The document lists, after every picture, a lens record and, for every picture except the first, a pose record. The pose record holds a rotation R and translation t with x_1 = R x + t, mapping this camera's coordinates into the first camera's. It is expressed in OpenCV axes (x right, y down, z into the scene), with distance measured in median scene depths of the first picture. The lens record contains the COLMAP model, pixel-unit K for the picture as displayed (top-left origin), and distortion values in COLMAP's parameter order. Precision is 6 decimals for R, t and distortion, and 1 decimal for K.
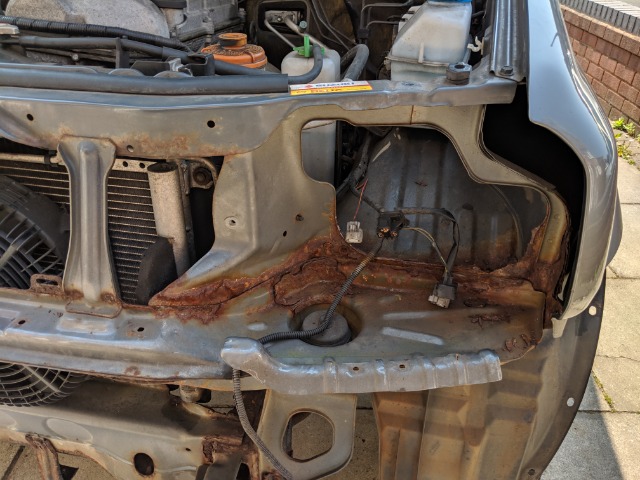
lens RADIAL K [[502.8, 0, 331.5], [0, 502.8, 240.5], [0, 0, 1]] dist [-0.001111, -0.001877]
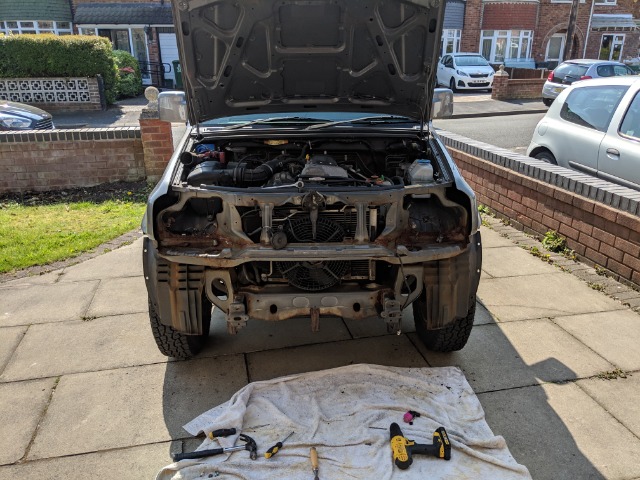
lens RADIAL K [[503.7, 0, 317.1], [0, 503.7, 257.2], [0, 0, 1]] dist [0.002711, -0.004732]
pose [[0.978421, -0.096778, 0.182557, -1.473380], [0.131410, 0.973273, -0.188341, 0.890888], [-0.159450, 0.208266, 0.964987, -2.614593]]
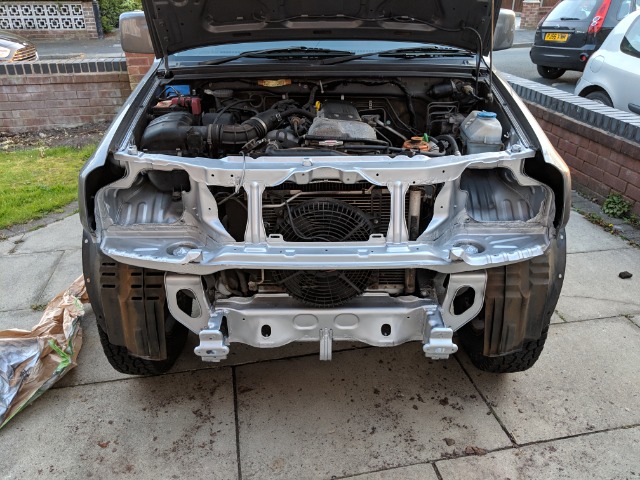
lens RADIAL K [[507.6, 0, 320.0], [0, 507.6, 240.0], [0, 0, 1]] dist [-0.016148, 0.003180]
pose [[0.982424, -0.100753, 0.157139, -1.219995], [0.117220, 0.988130, -0.099293, 0.311977], [-0.145270, 0.115967, 0.982572, -1.473718]]
